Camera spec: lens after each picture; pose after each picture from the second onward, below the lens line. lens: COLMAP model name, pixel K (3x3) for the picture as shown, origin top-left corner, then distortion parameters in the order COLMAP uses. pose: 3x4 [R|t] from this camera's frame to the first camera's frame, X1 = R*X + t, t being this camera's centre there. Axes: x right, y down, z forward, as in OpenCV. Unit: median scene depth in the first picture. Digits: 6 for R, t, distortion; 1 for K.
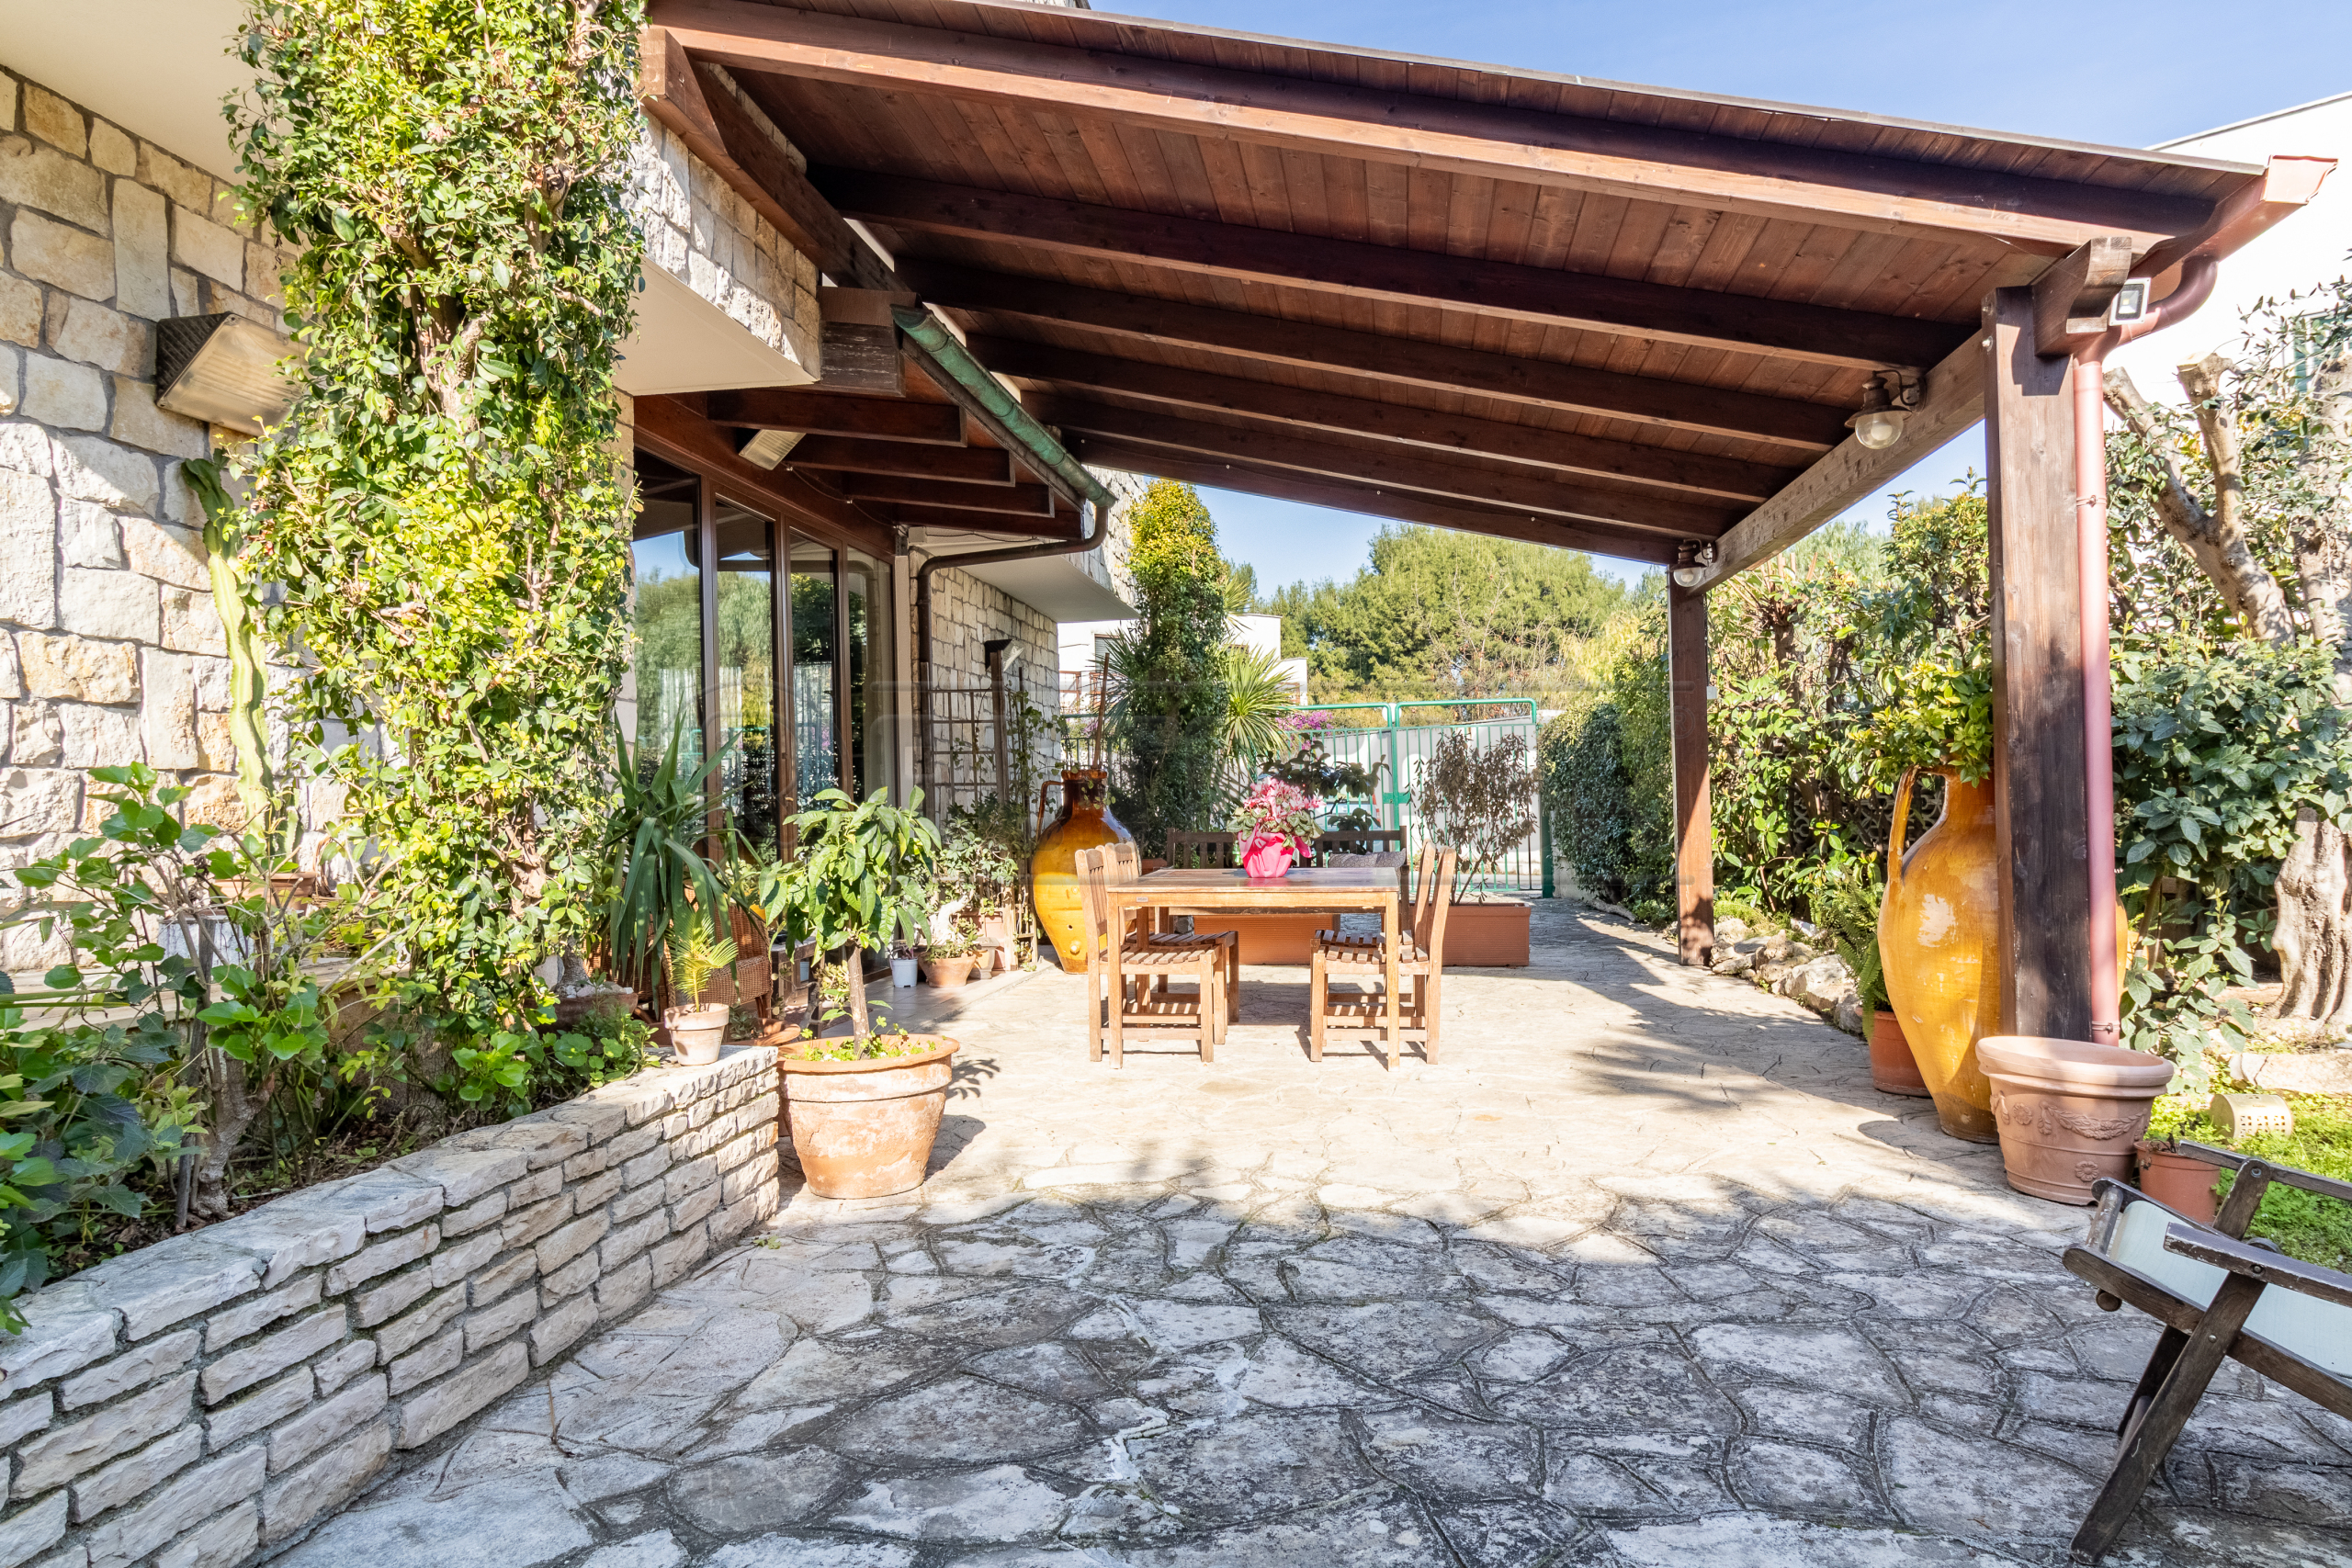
lens RADIAL K [[1547.7, 0, 1216.9], [0, 1547.7, 785.0], [0, 0, 1]] dist [-0.000405, 0.002379]
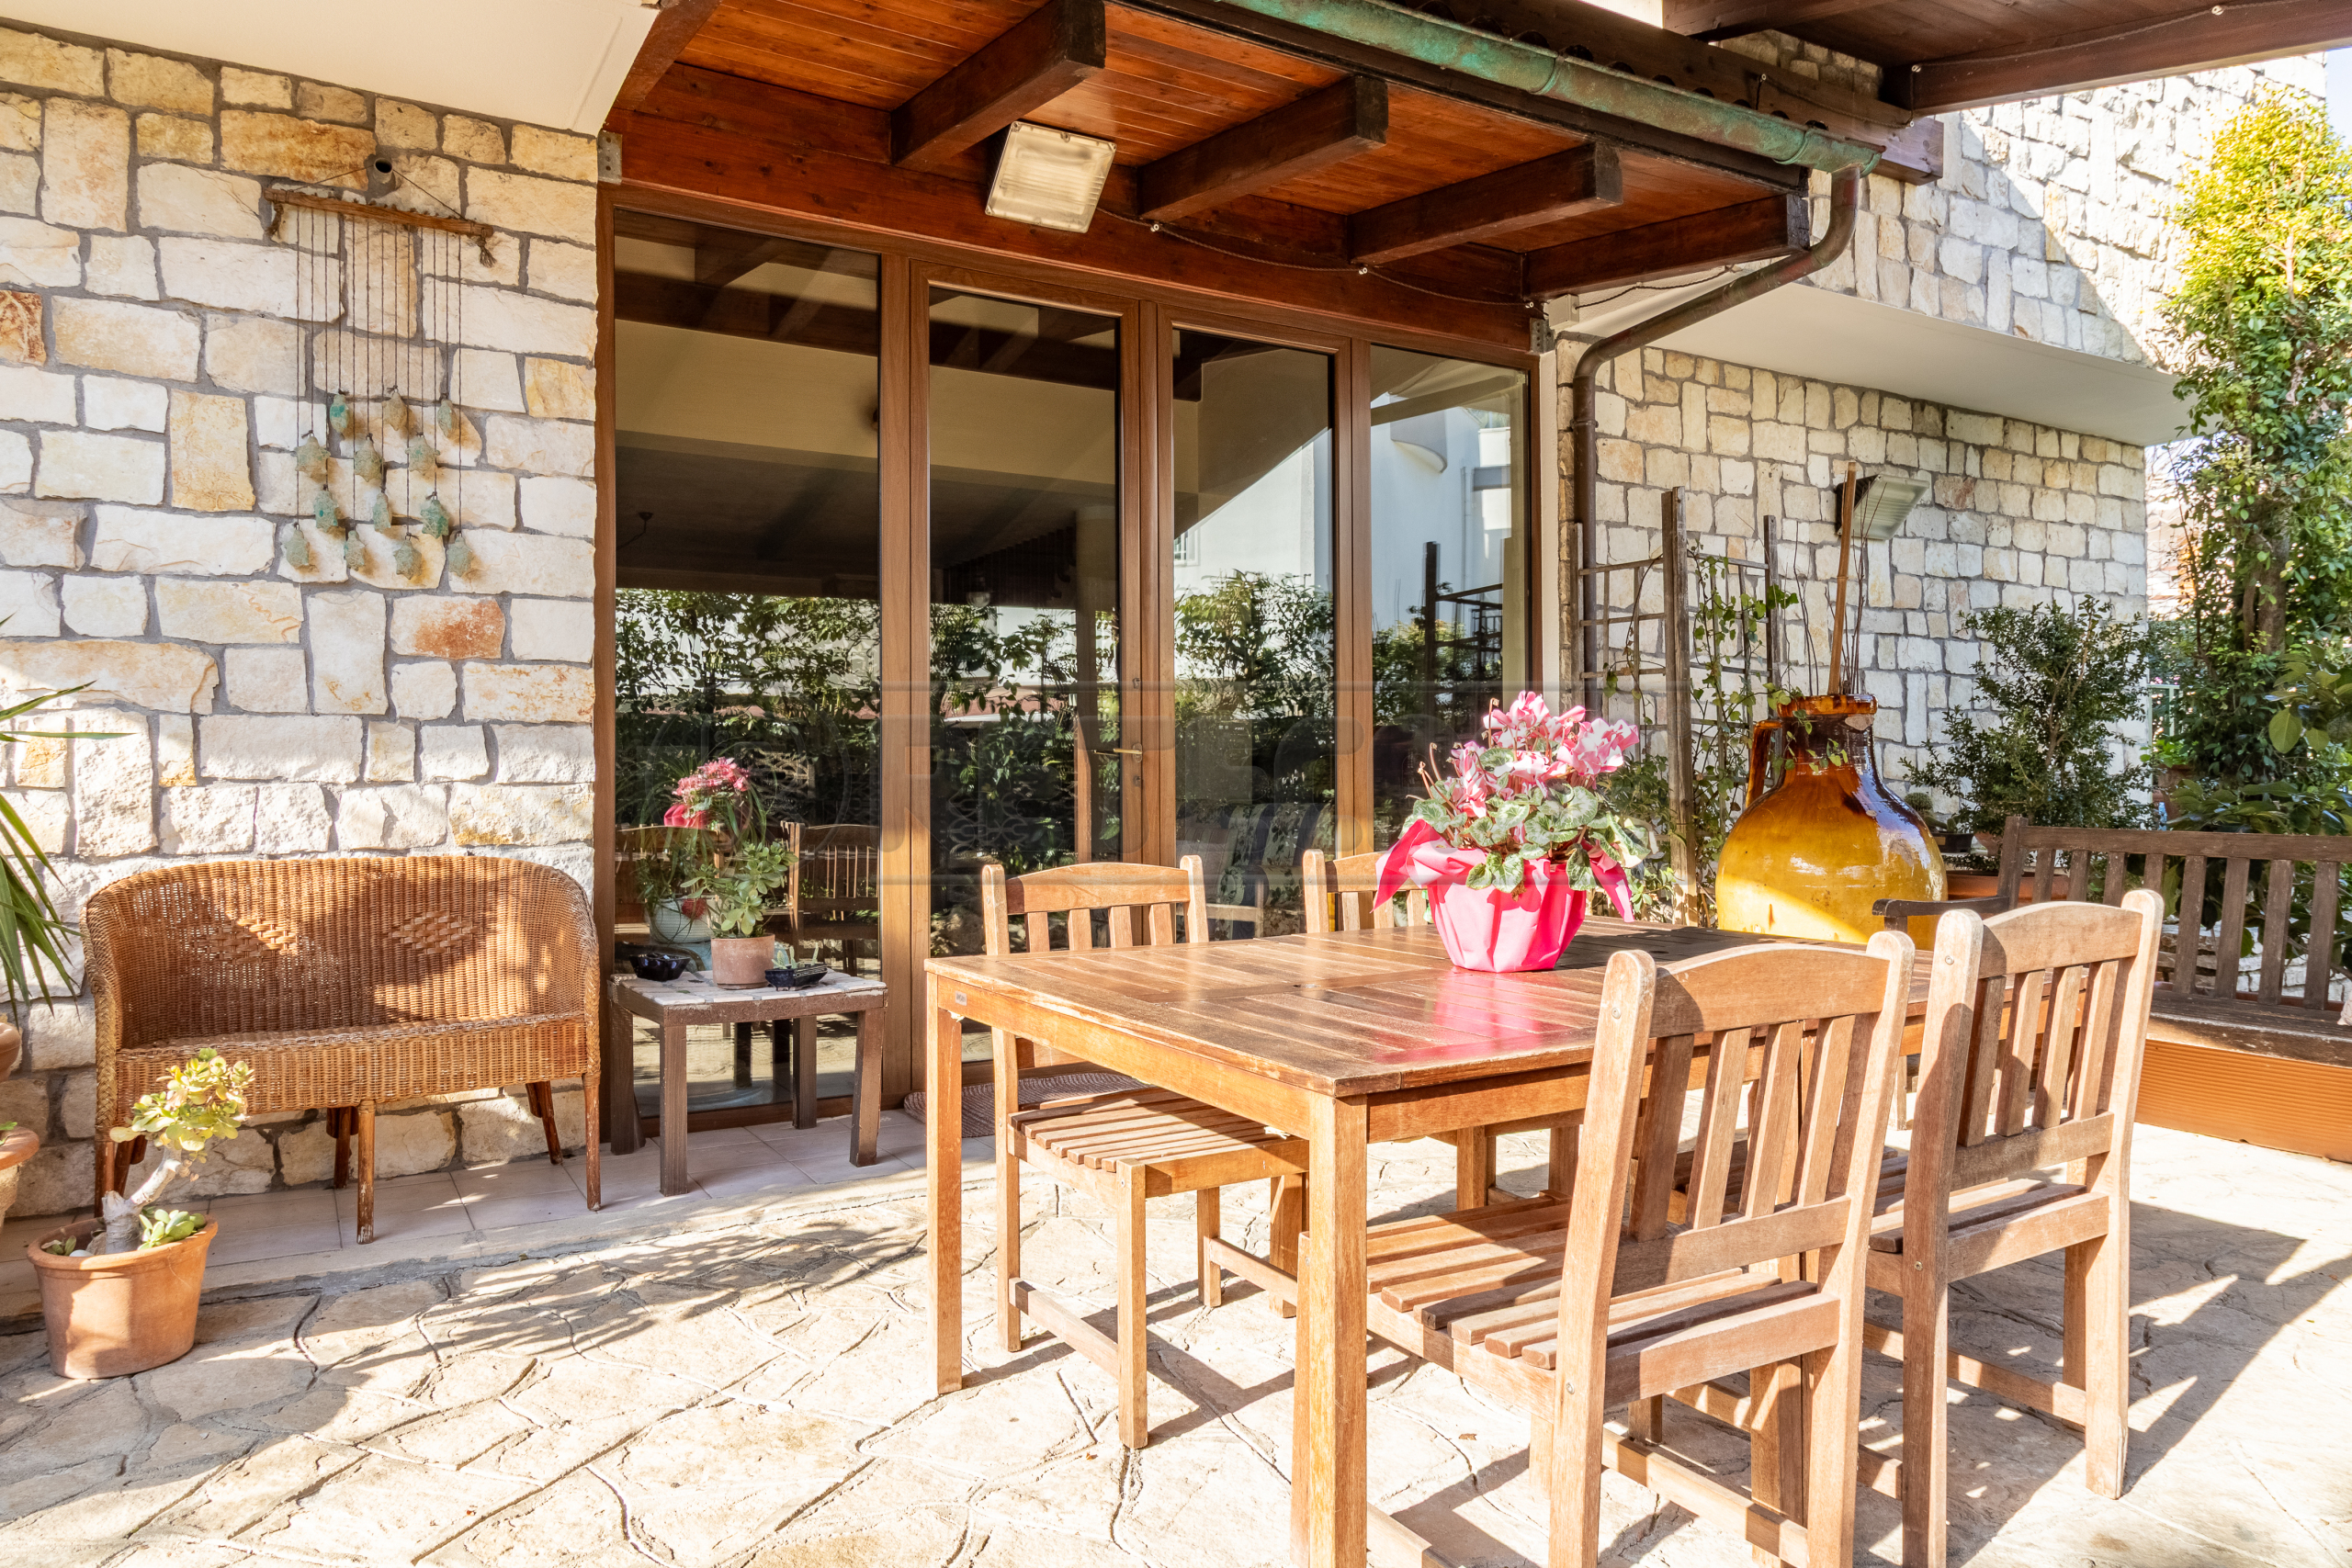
lens RADIAL K [[1547.7, 0, 1216.9], [0, 1547.7, 785.0], [0, 0, 1]] dist [-0.000405, 0.002379]
pose [[0.609488, 0.015868, -0.792637, 0.621482], [0.005058, 0.999702, 0.023902, 0.019490], [0.792779, -0.018577, 0.609226, 1.631700]]
